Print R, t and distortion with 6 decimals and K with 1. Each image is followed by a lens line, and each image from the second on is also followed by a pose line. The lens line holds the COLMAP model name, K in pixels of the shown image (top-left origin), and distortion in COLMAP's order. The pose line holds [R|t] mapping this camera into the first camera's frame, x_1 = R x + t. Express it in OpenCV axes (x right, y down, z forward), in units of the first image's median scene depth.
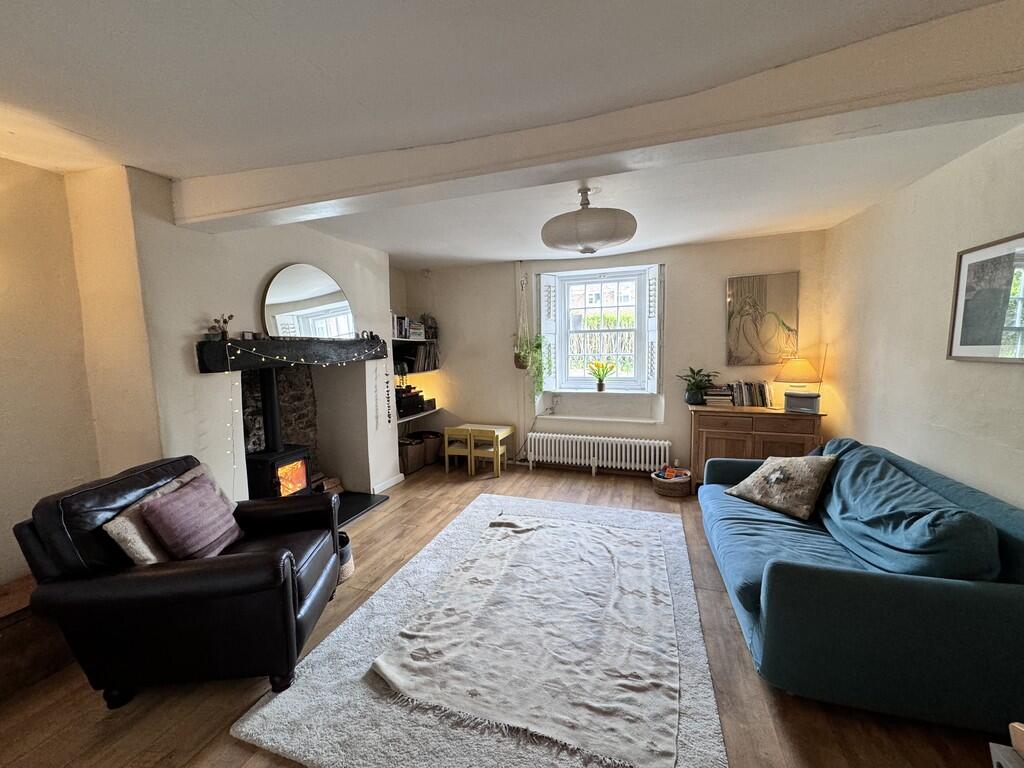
lens RADIAL K [[404.1, 0, 512.4], [0, 404.1, 382.3], [0, 0, 1]] dist [-0.000391, 0.000042]
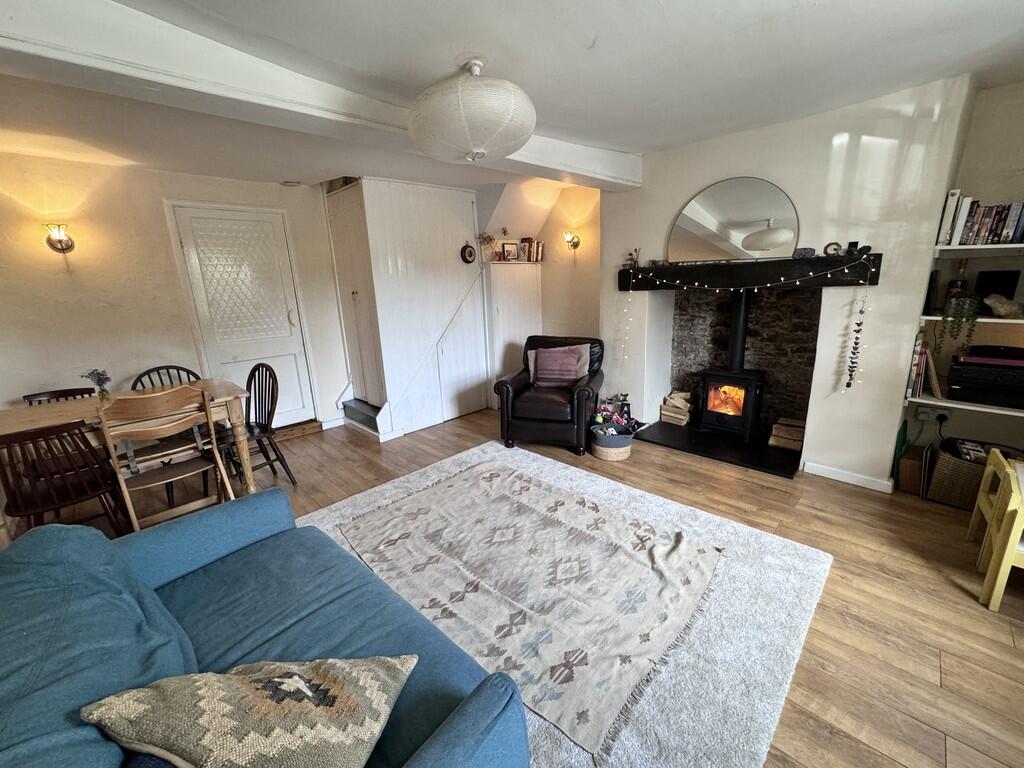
lens RADIAL K [[404.1, 0, 512.4], [0, 404.1, 382.3], [0, 0, 1]] dist [-0.000391, 0.000042]
pose [[-0.430180, 0.255209, -0.865918, 0.608737], [-0.039394, 0.952987, 0.300441, -0.100573], [0.901883, 0.163355, -0.399902, 0.957134]]
